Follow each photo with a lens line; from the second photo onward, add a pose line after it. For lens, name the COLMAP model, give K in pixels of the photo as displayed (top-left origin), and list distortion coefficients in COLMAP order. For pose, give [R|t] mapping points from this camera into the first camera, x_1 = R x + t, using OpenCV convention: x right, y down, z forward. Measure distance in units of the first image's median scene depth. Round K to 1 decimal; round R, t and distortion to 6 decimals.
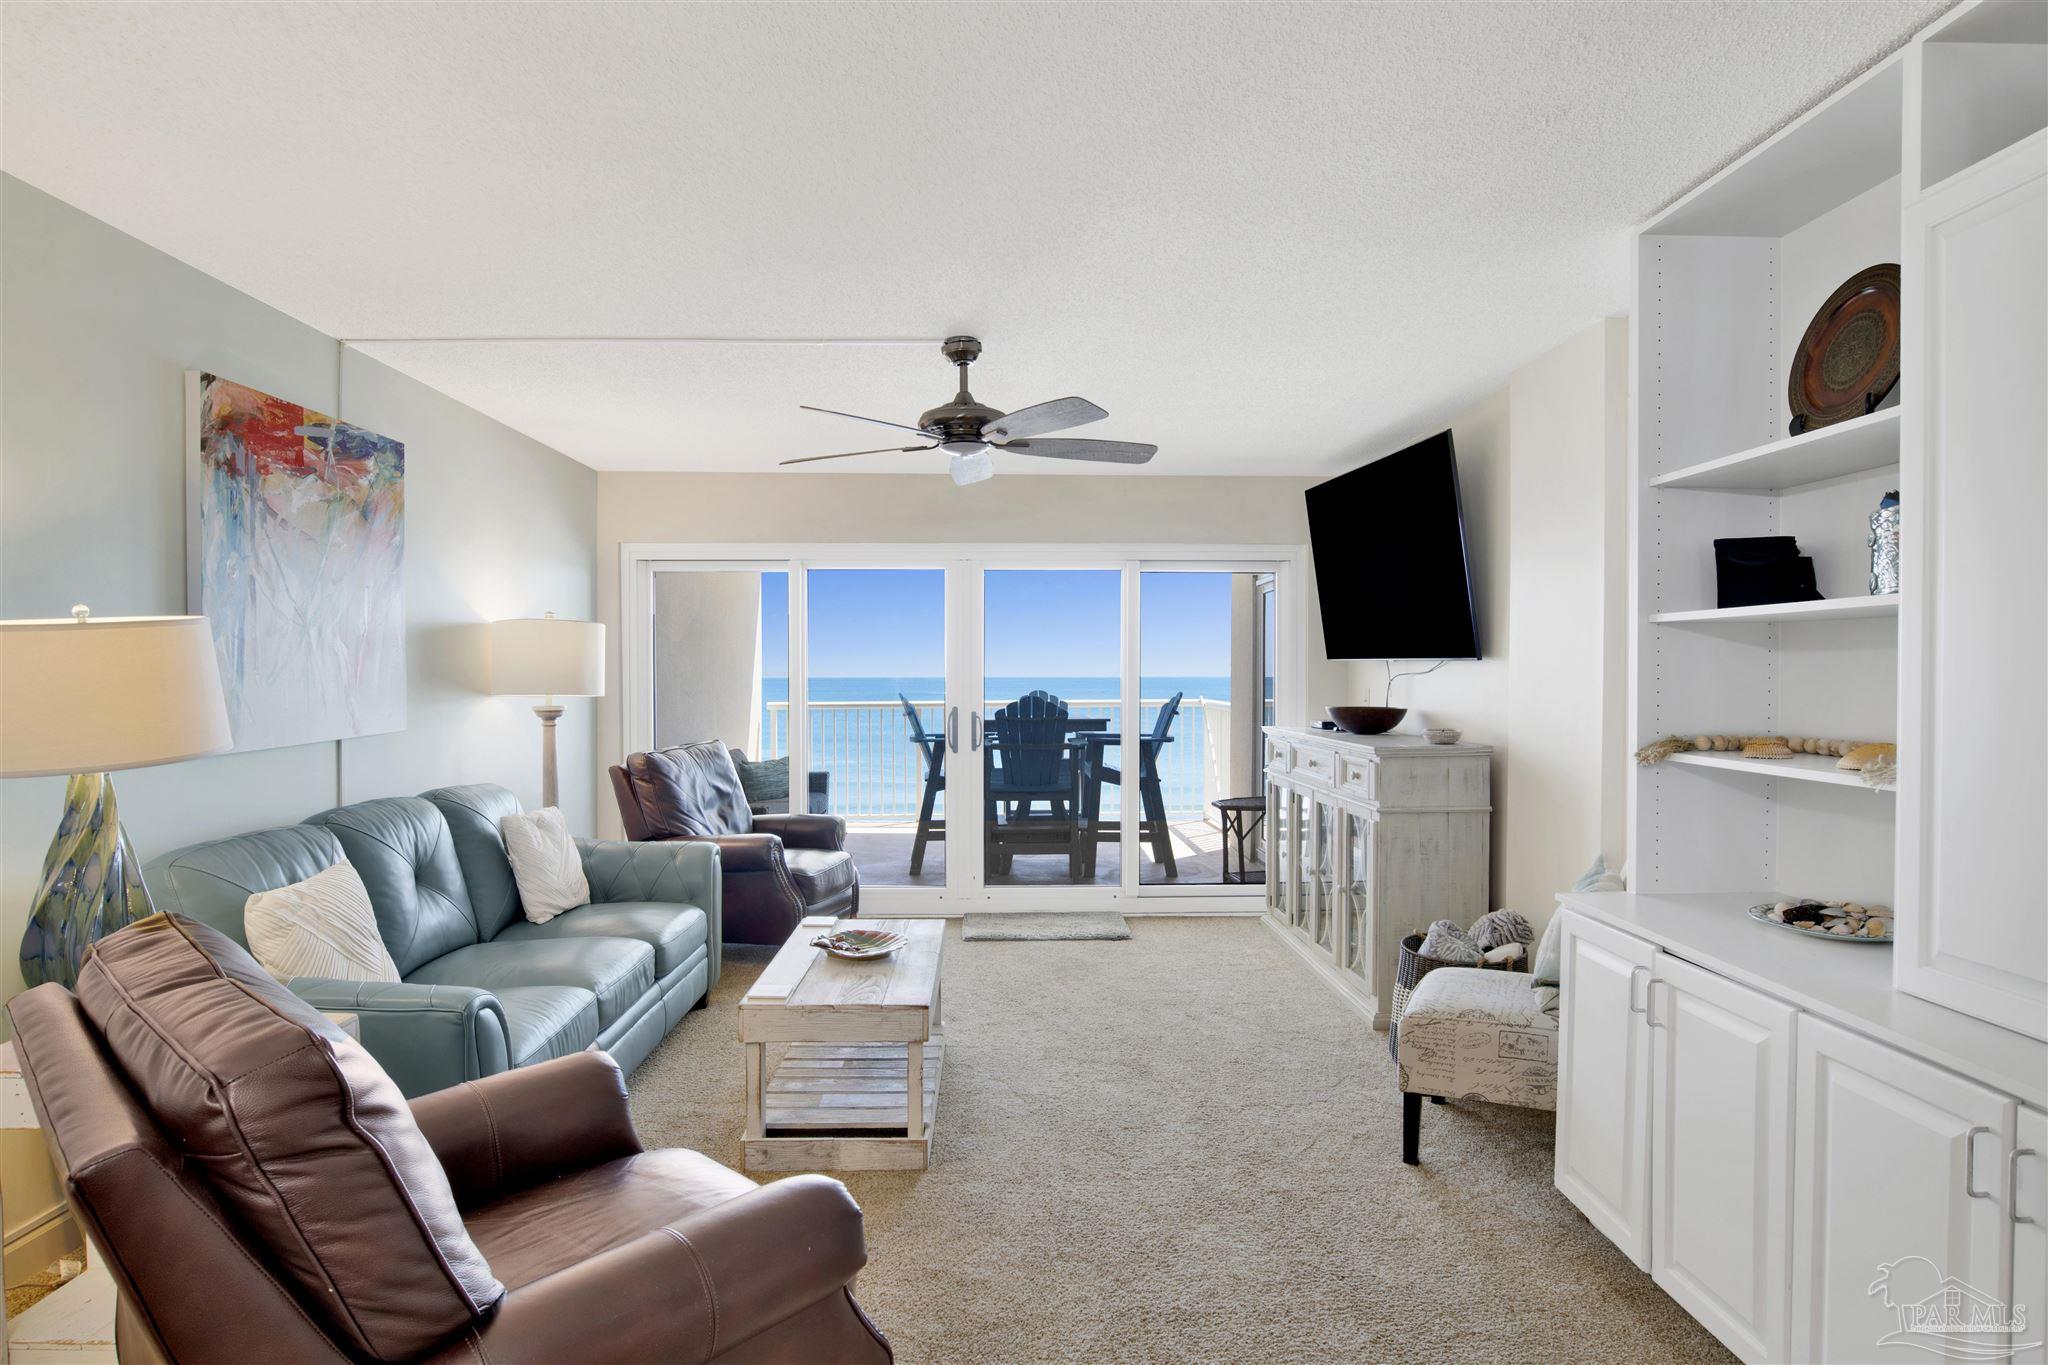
lens RADIAL K [[1143.8, 0, 1052.0], [0, 1143.8, 684.8], [0, 0, 1]] dist [-0.076250, 0.032713]
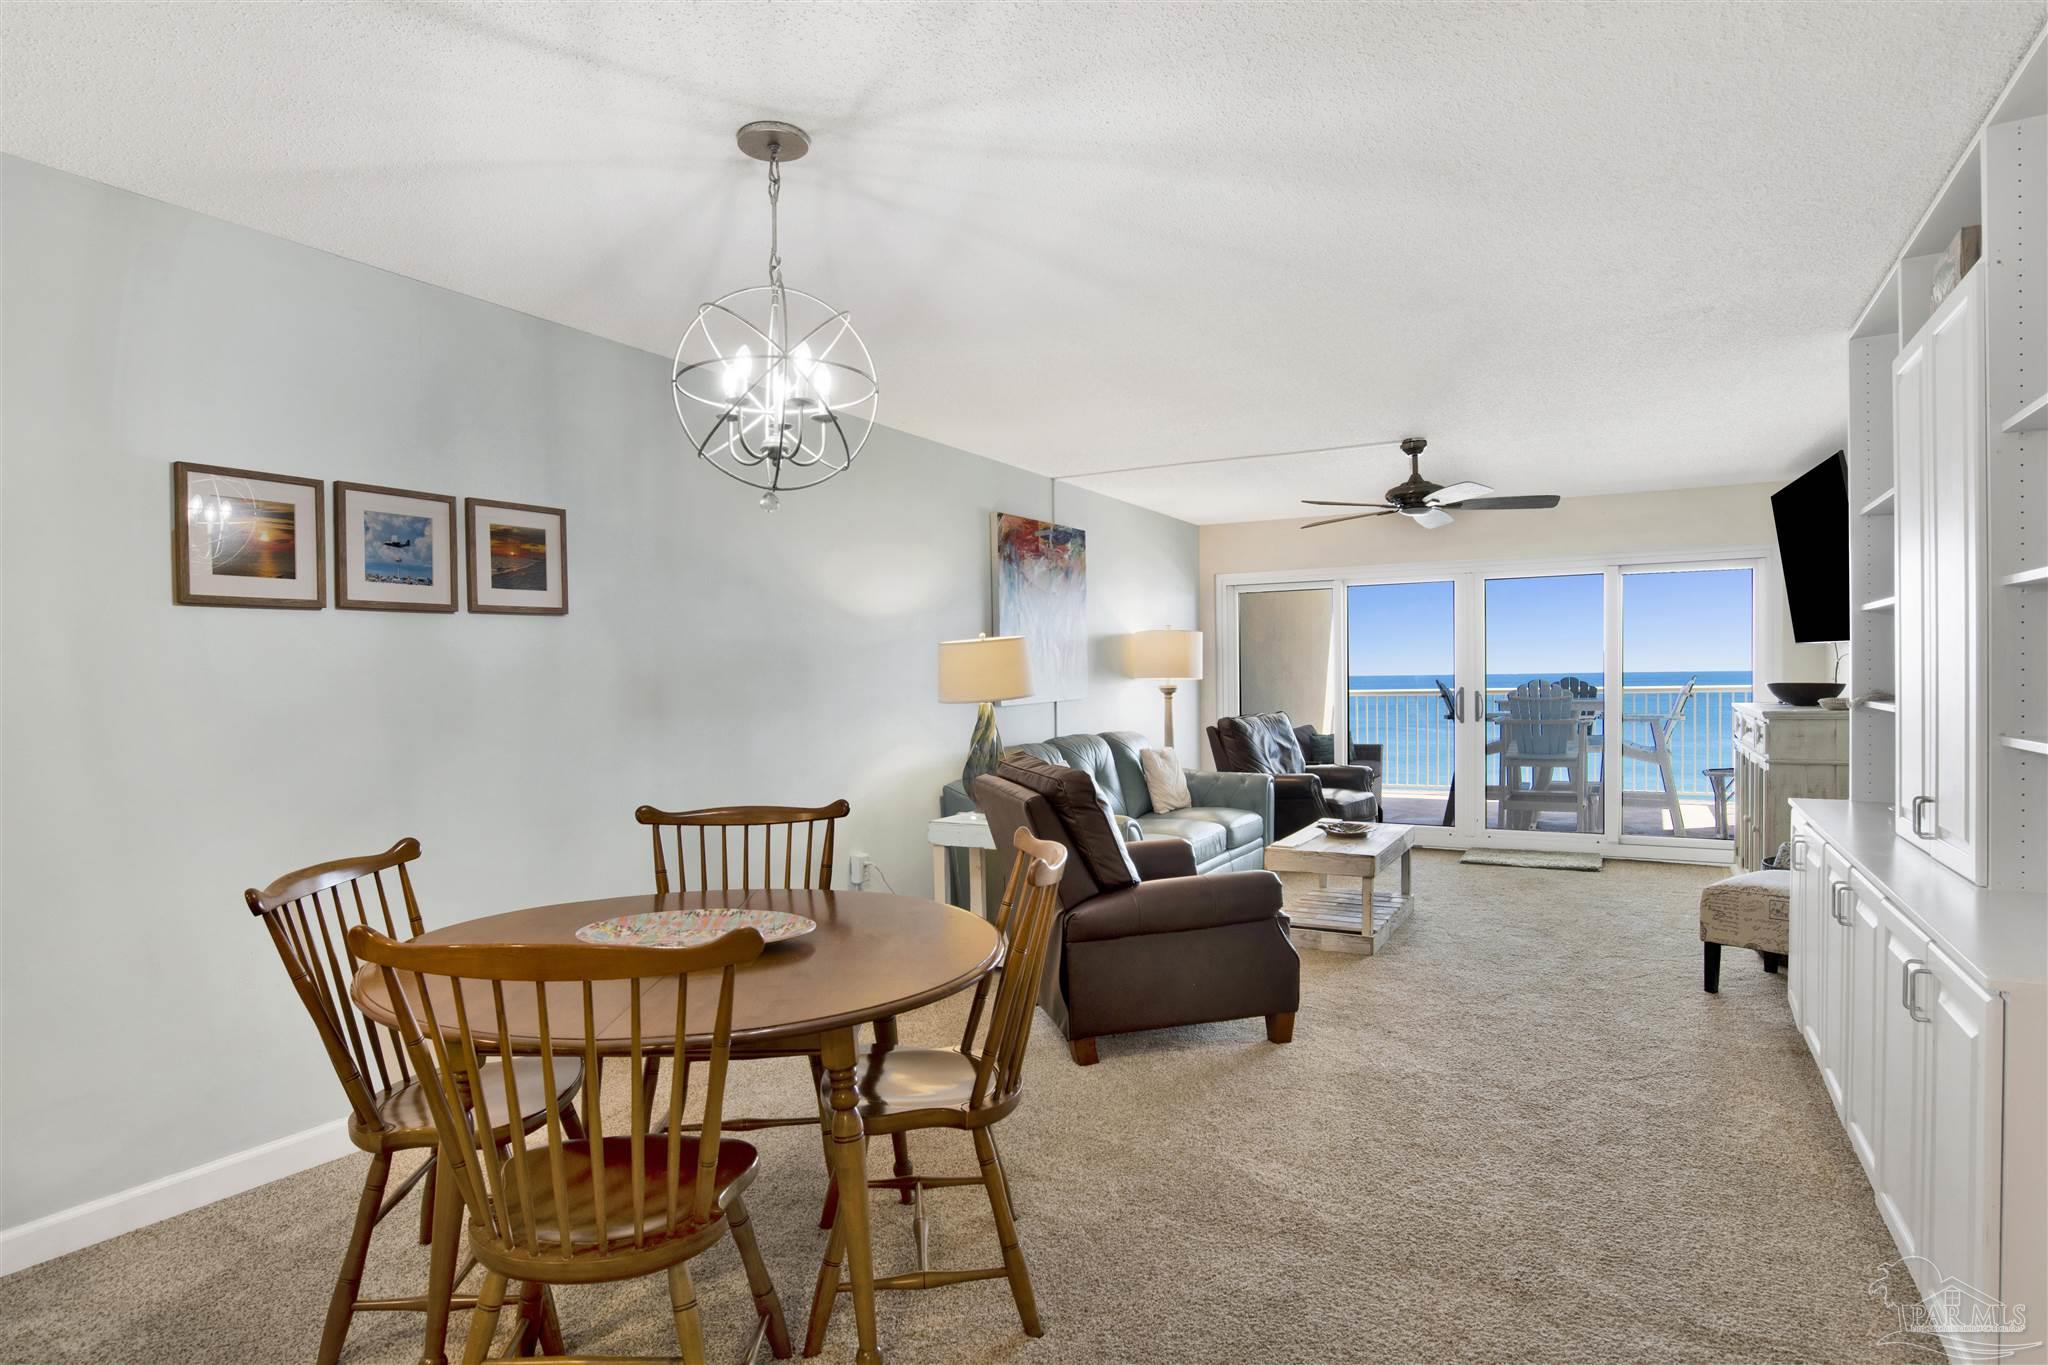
lens RADIAL K [[1114.1, 0, 1031.3], [0, 1114.1, 706.6], [0, 0, 1]] dist [-0.072722, 0.034611]
pose [[0.852528, 0.002101, -0.522677, 0.255280], [0.009393, 0.999769, 0.019341, 0.020947], [0.522597, -0.021398, 0.852311, -0.532777]]
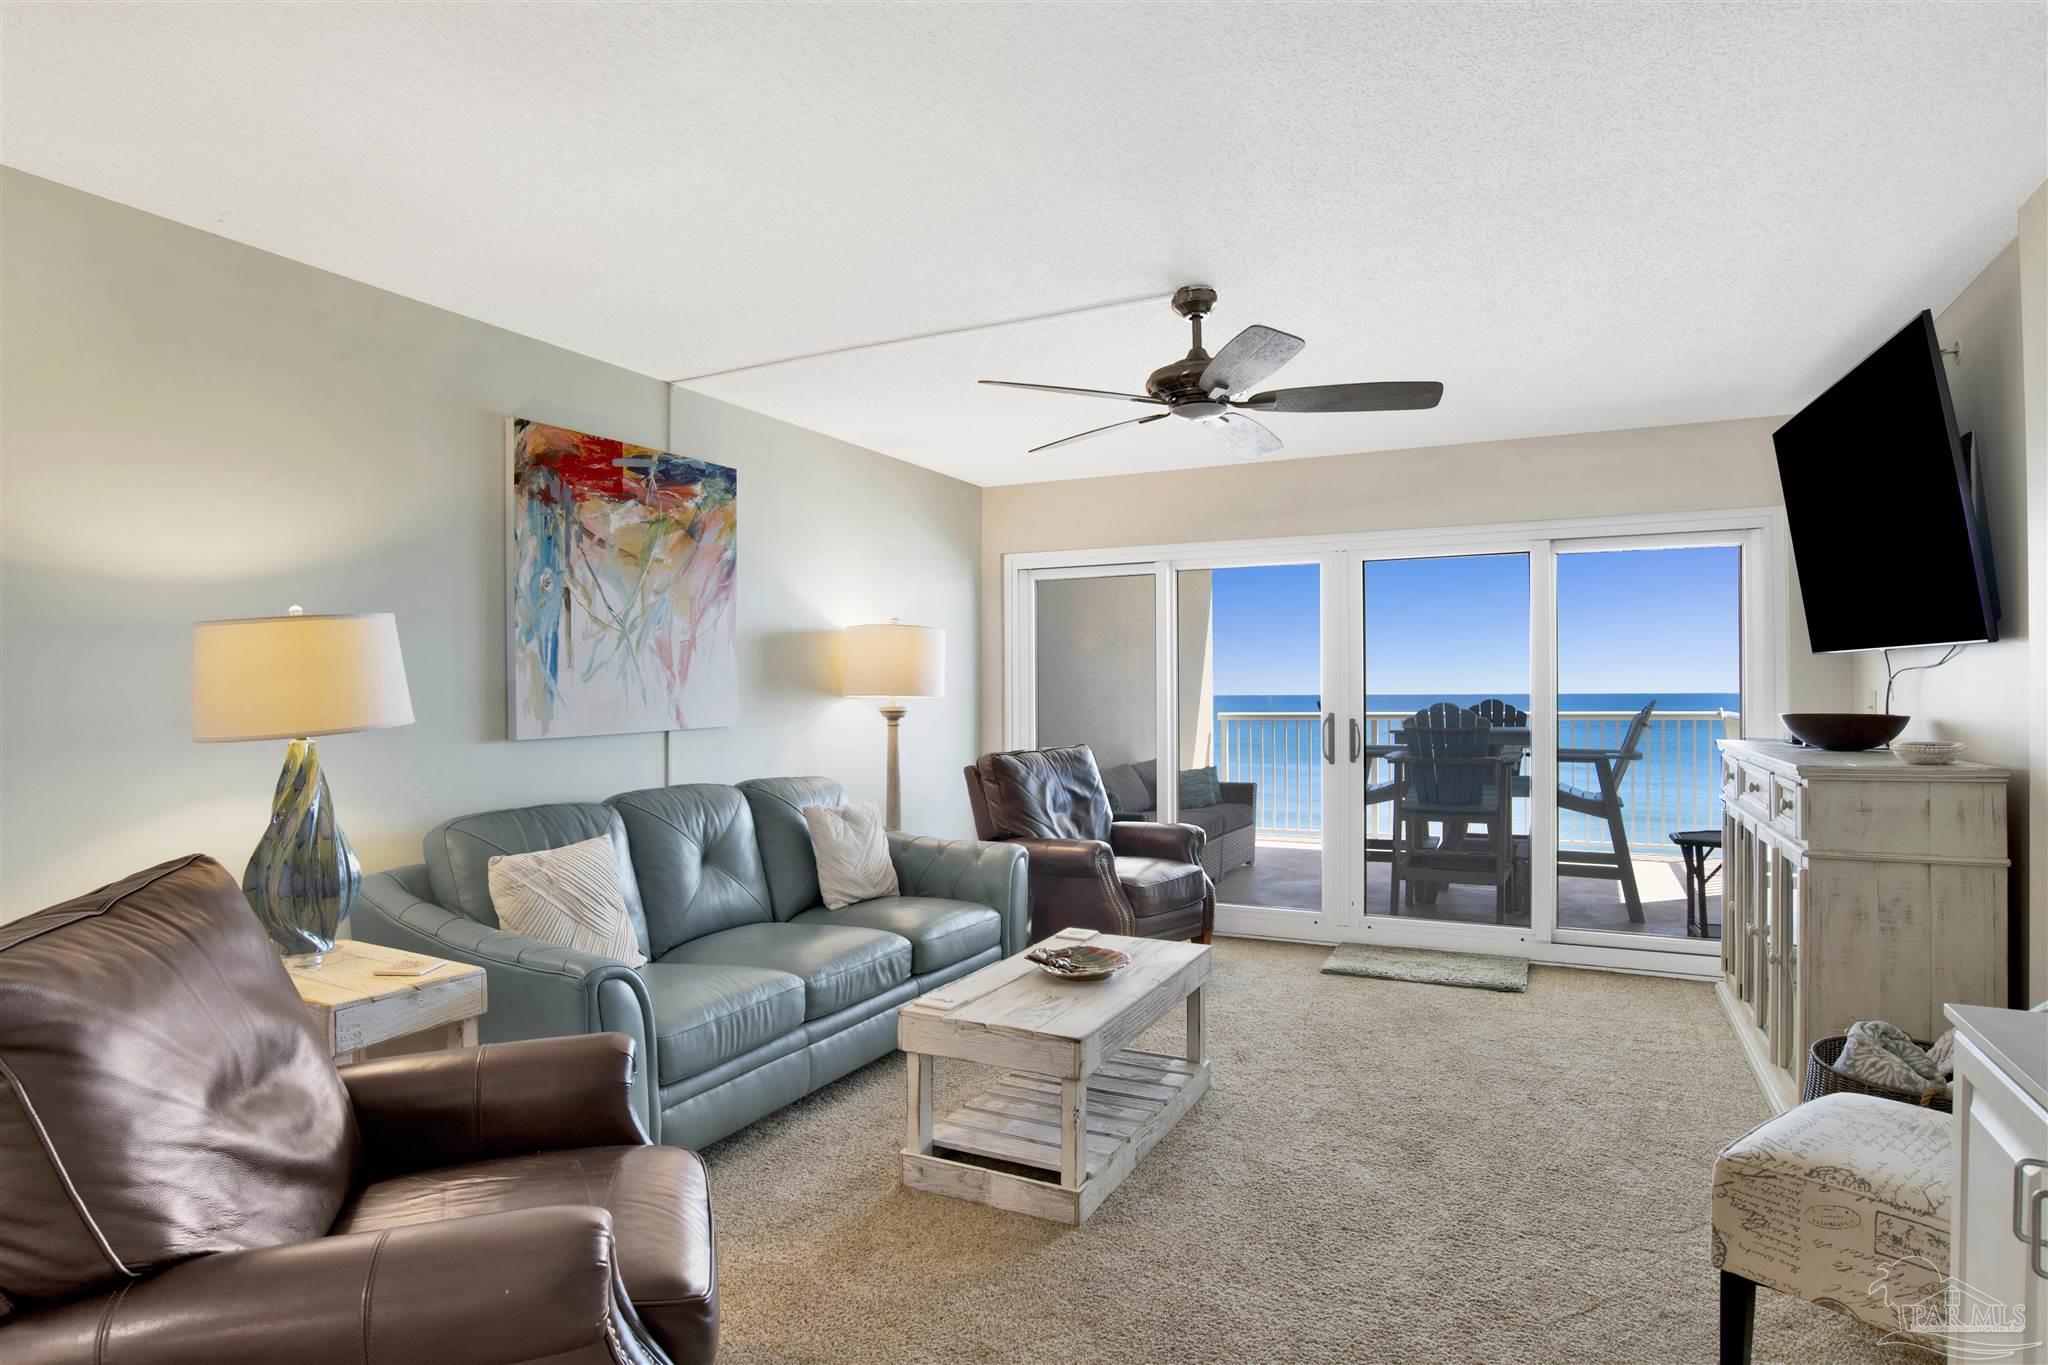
lens RADIAL K [[1114.4, 0, 1014.7], [0, 1114.4, 685.4], [0, 0, 1]] dist [-0.070730, 0.030250]
pose [[0.868938, -0.005979, -0.494884, 0.223004], [-0.001229, 0.999898, -0.014240, 0.017188], [0.494919, 0.012982, 0.868842, 0.187703]]
